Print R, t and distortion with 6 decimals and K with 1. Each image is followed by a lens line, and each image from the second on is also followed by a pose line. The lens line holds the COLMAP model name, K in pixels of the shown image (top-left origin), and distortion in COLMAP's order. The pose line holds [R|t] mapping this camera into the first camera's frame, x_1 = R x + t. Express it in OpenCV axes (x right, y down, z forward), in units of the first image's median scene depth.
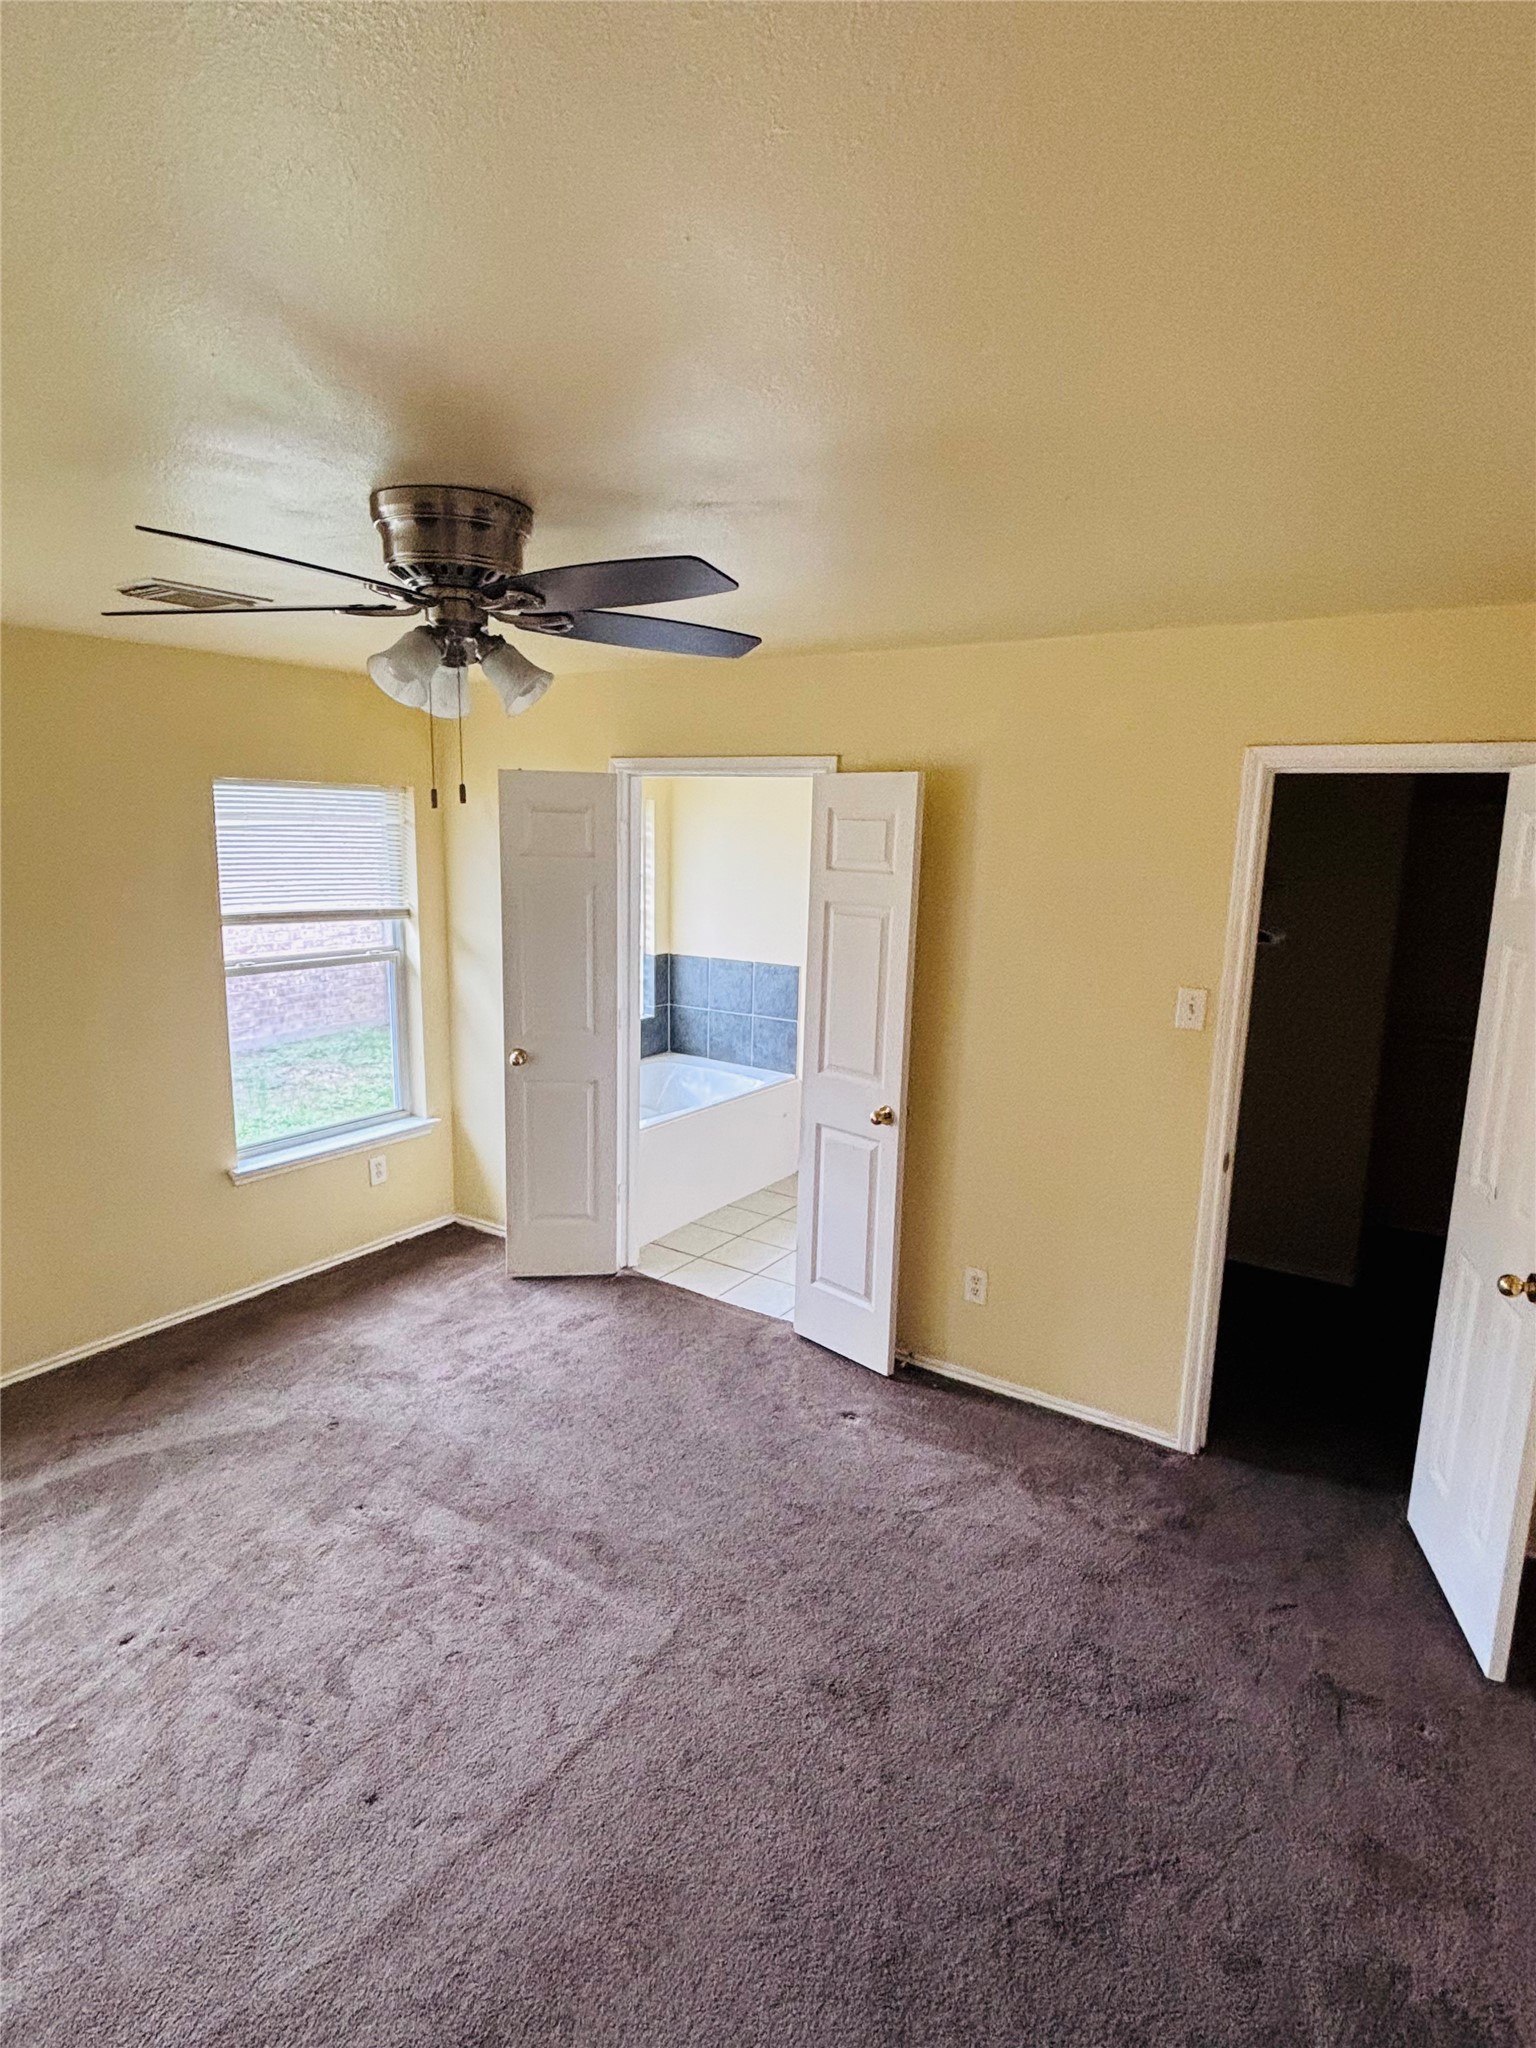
lens RADIAL K [[1072.9, 0, 767.5], [0, 1072.9, 1015.2], [0, 0, 1]] dist [0.004195, -0.003256]
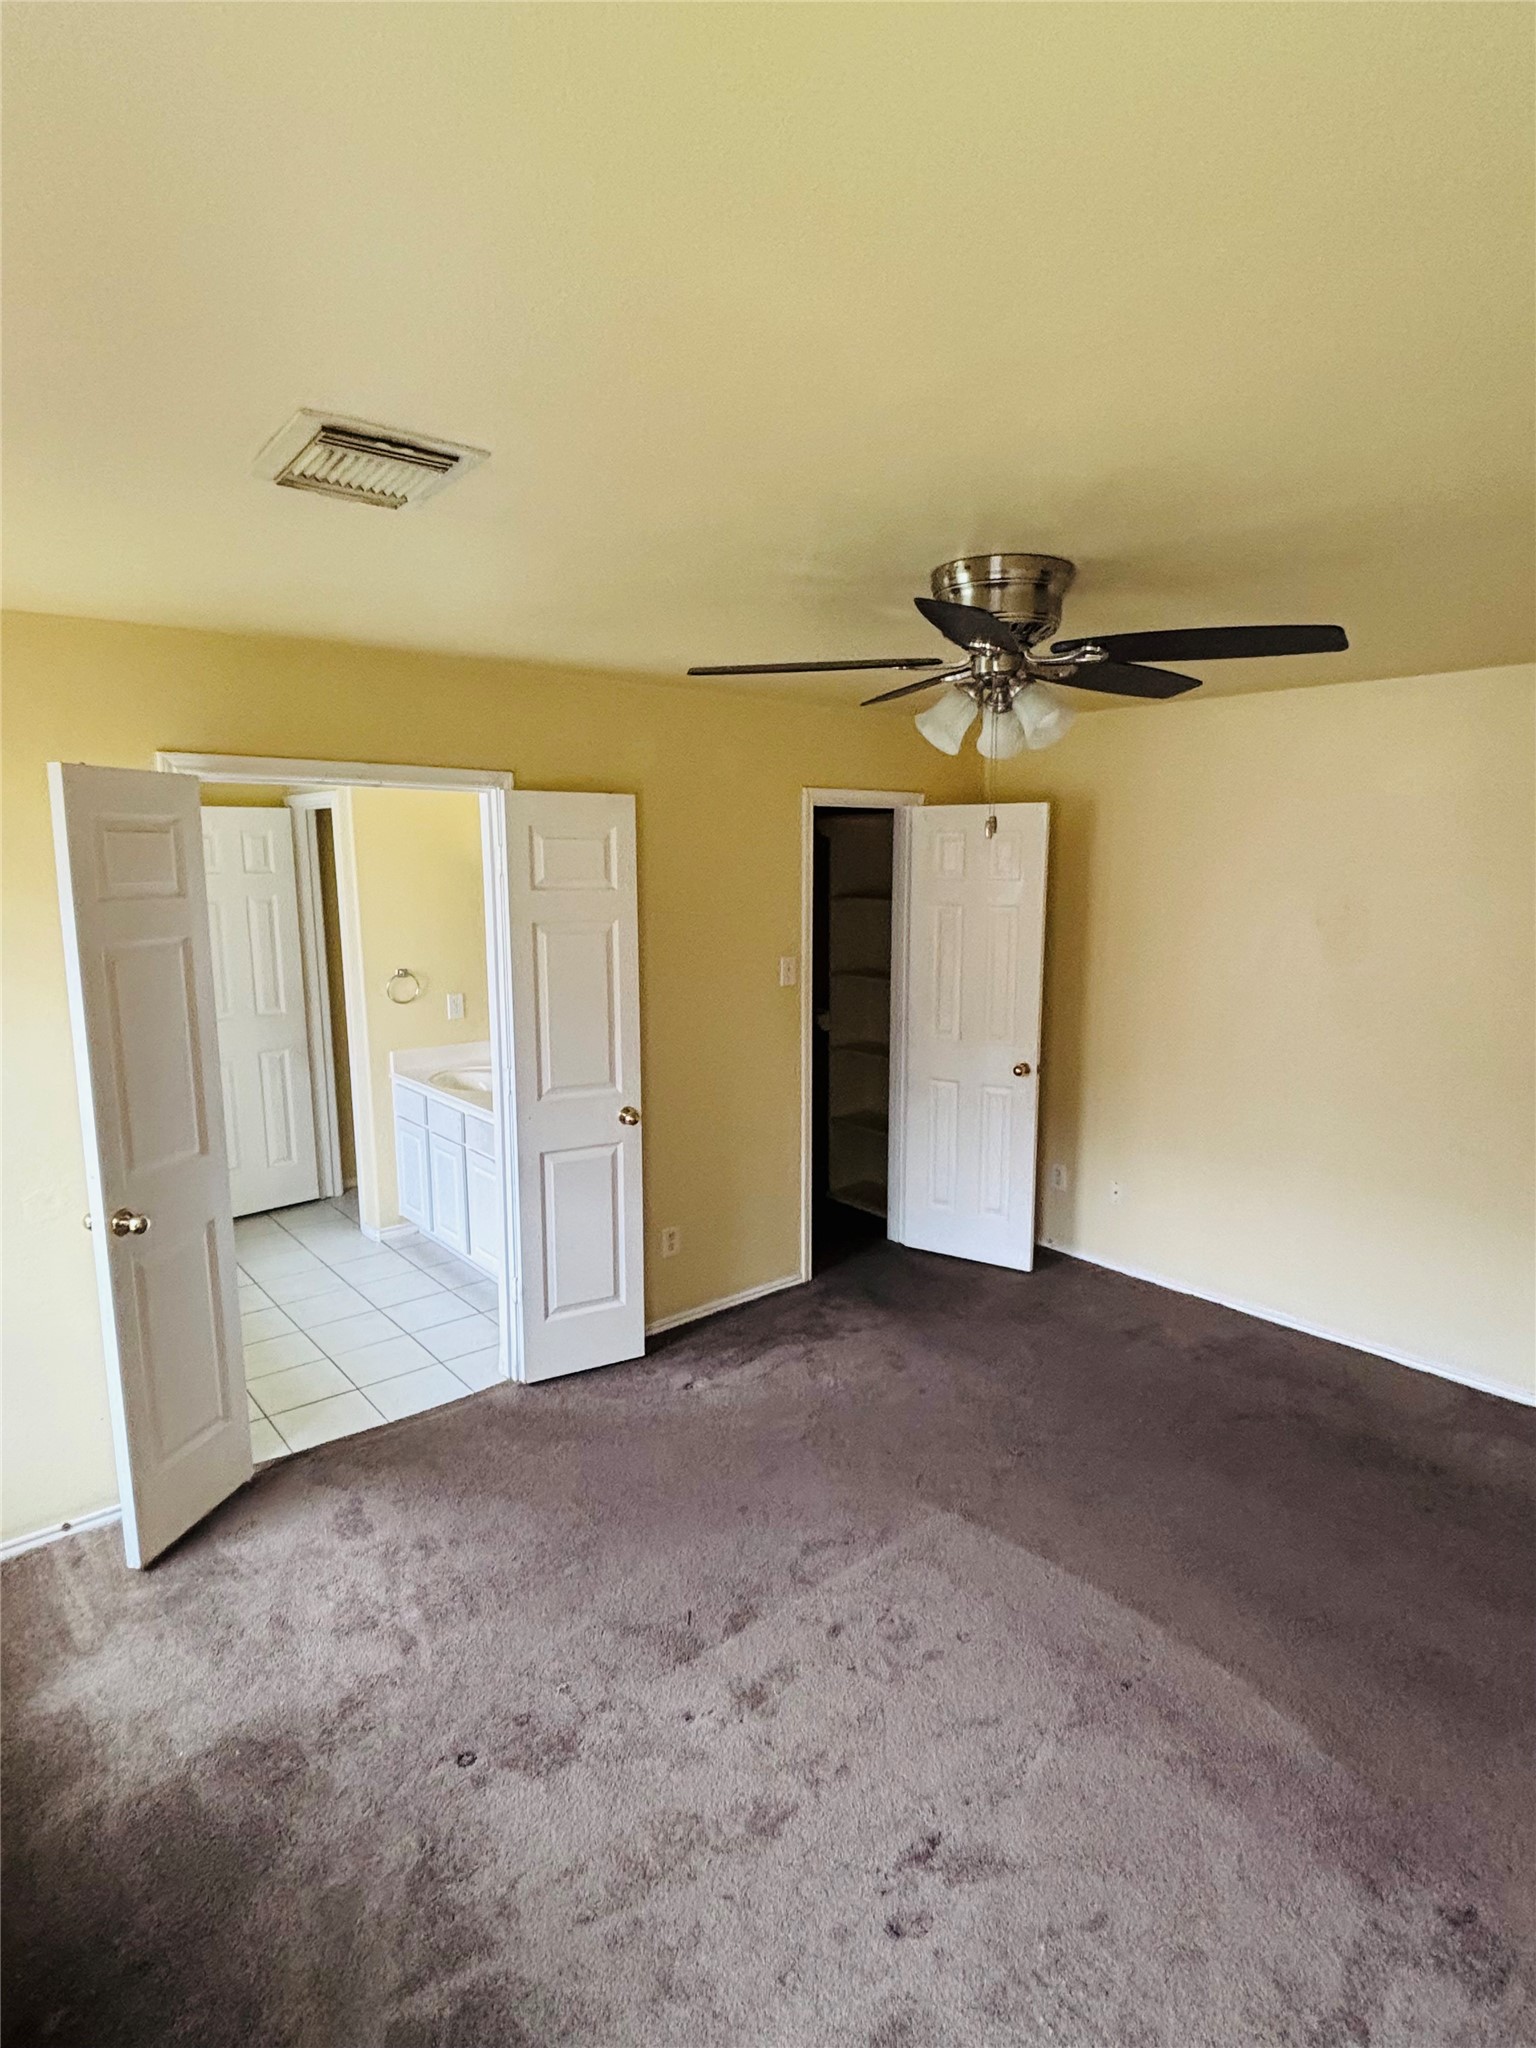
lens RADIAL K [[1072.9, 0, 777.8], [0, 1072.9, 1023.7], [0, 0, 1]] dist [0.004195, -0.003256]
pose [[0.281004, -0.172492, 0.944078, -0.788950], [0.172246, 0.976806, 0.127203, -0.099278], [-0.944123, 0.126869, 0.304198, 0.491774]]
